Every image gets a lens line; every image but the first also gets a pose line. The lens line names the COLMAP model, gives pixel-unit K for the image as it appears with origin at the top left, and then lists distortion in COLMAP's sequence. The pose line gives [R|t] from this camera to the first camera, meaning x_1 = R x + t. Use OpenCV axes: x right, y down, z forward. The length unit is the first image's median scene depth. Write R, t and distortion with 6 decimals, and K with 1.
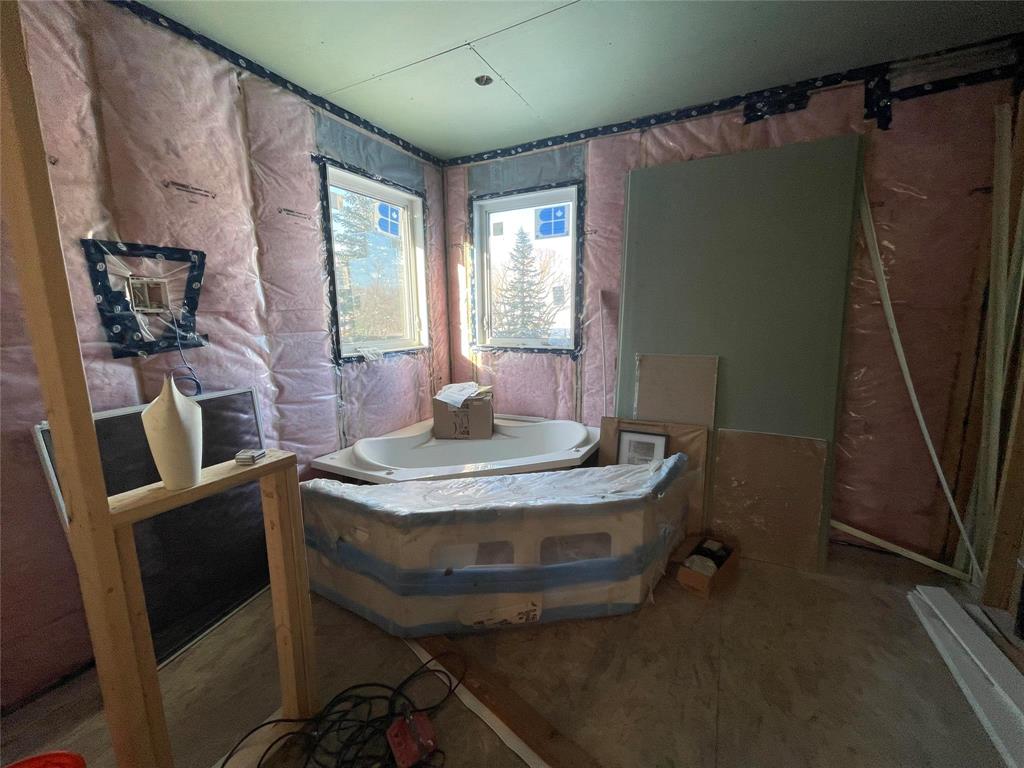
lens RADIAL K [[414.0, 0, 508.0], [0, 414.0, 384.0], [0, 0, 1]] dist [-0.003714, -0.000250]
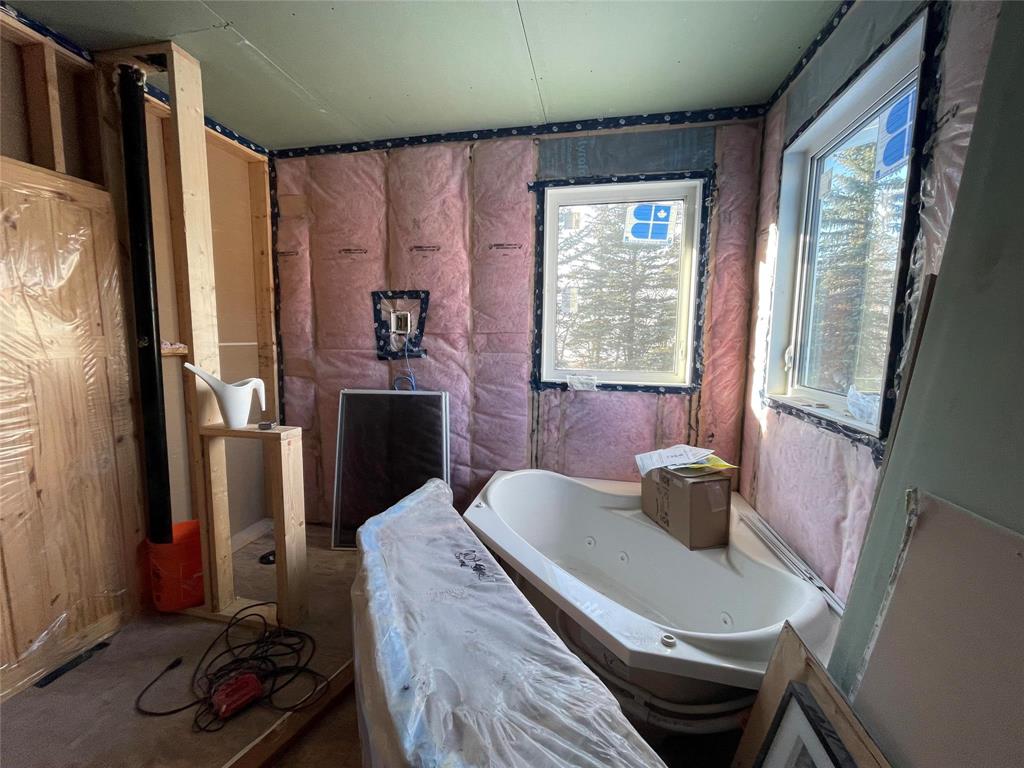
lens RADIAL K [[414.0, 0, 508.0], [0, 414.0, 384.0], [0, 0, 1]] dist [-0.003714, -0.000250]
pose [[0.268763, 0.120774, -0.955605, 0.595893], [-0.179009, 0.981087, 0.073648, -0.136470], [0.946426, 0.151268, 0.285300, 0.760425]]
